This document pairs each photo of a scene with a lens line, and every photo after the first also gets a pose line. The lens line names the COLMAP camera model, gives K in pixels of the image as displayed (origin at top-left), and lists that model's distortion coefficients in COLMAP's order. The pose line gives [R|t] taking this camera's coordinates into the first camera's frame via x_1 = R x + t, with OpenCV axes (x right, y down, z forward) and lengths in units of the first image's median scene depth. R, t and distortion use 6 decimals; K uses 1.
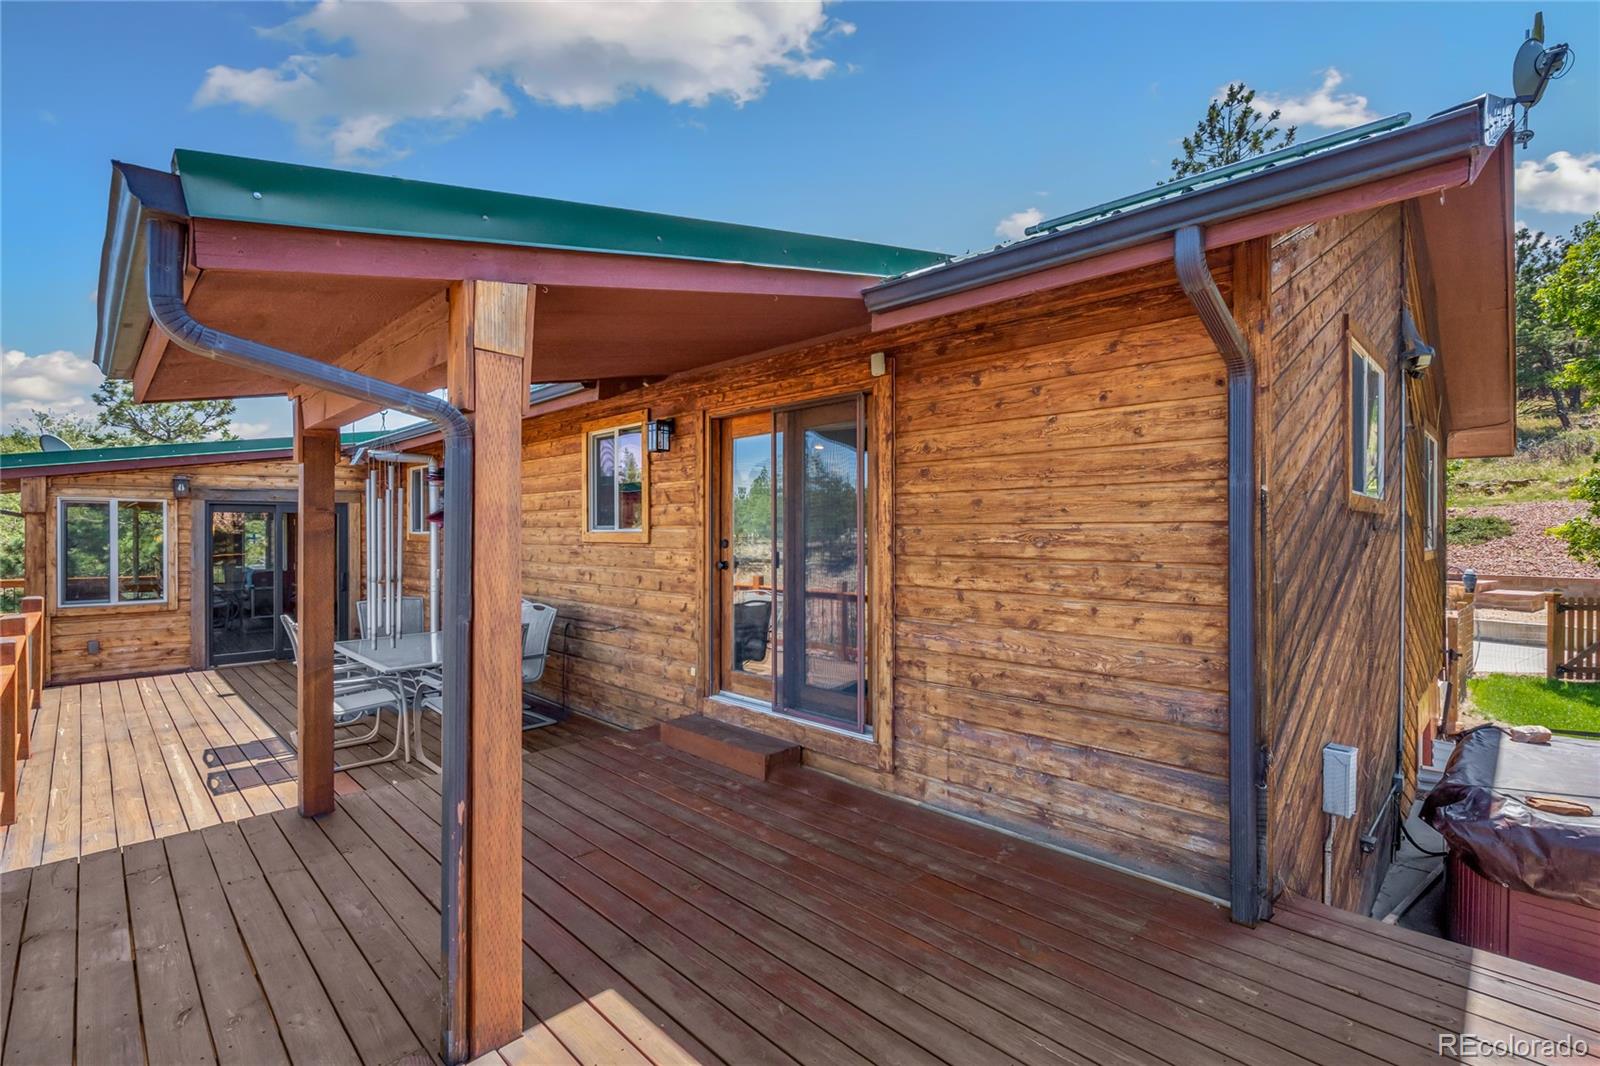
lens RADIAL K [[745.6, 0, 791.5], [0, 745.6, 523.4], [0, 0, 1]] dist [-0.000686, -0.000106]
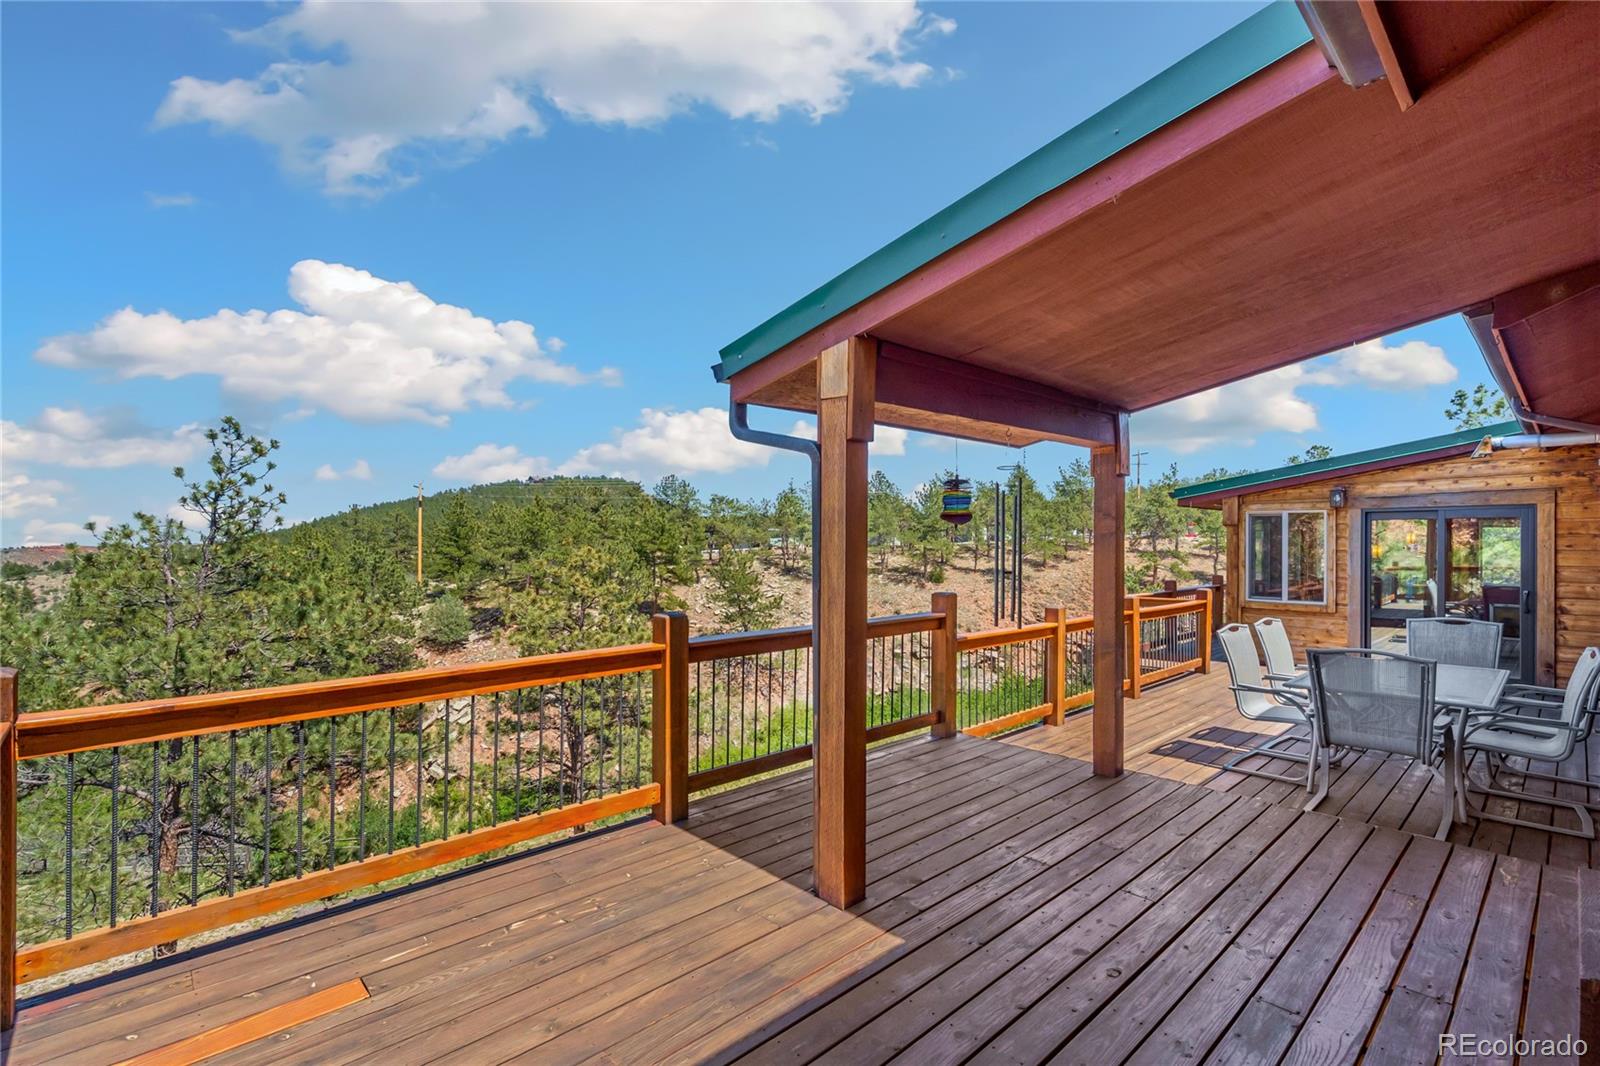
lens RADIAL K [[745.6, 0, 791.5], [0, 745.6, 523.4], [0, 0, 1]] dist [-0.000686, -0.000106]
pose [[-0.050119, -0.025247, -0.998424, 0.281576], [0.005888, 0.999656, -0.025573, 0.010745], [0.998726, -0.007161, -0.049953, 0.282724]]
